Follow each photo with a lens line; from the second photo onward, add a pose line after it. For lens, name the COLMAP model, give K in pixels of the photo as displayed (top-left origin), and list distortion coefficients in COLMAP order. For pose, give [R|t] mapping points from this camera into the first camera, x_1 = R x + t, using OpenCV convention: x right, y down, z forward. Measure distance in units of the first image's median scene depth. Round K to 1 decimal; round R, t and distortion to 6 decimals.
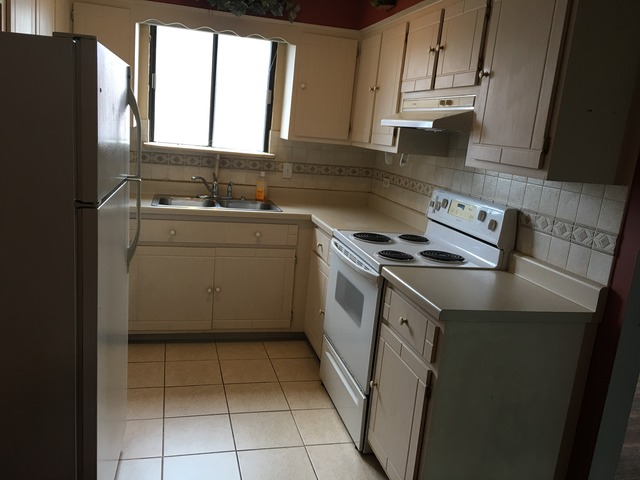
lens RADIAL K [[537.0, 0, 319.2], [0, 537.0, 243.4], [0, 0, 1]] dist [0.022815, -0.005934]
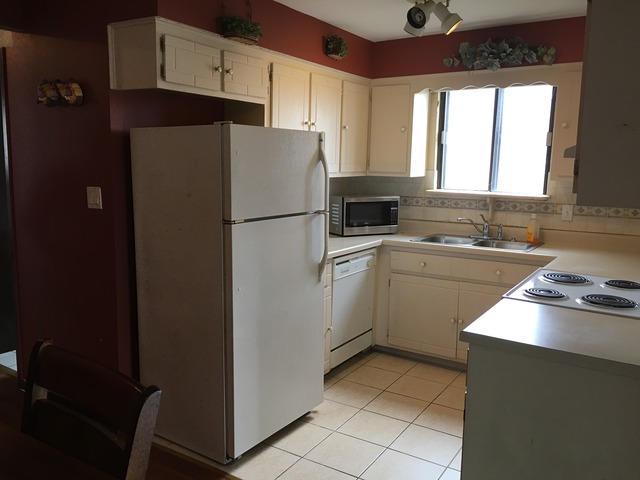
lens RADIAL K [[537.0, 0, 324.7], [0, 537.0, 239.6], [0, 0, 1]] dist [0.022815, -0.005934]
pose [[0.686560, 0.027334, -0.726559, 0.363219], [-0.105875, 0.992400, -0.062712, 0.018413], [0.719323, 0.119980, 0.684236, 0.042620]]
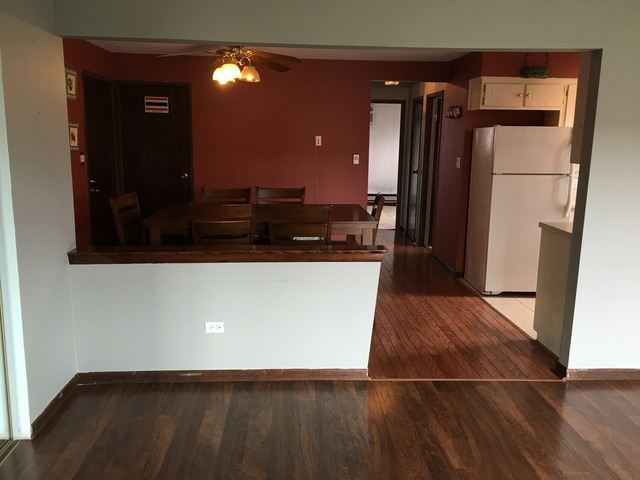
lens RADIAL K [[537.0, 0, 319.2], [0, 537.0, 240.1], [0, 0, 1]] dist [0.022815, -0.005934]
pose [[-0.186762, 0.086149, -0.978621, 1.103681], [-0.234353, 0.963482, 0.129541, 0.050933], [0.954043, 0.253536, -0.159752, 0.215041]]
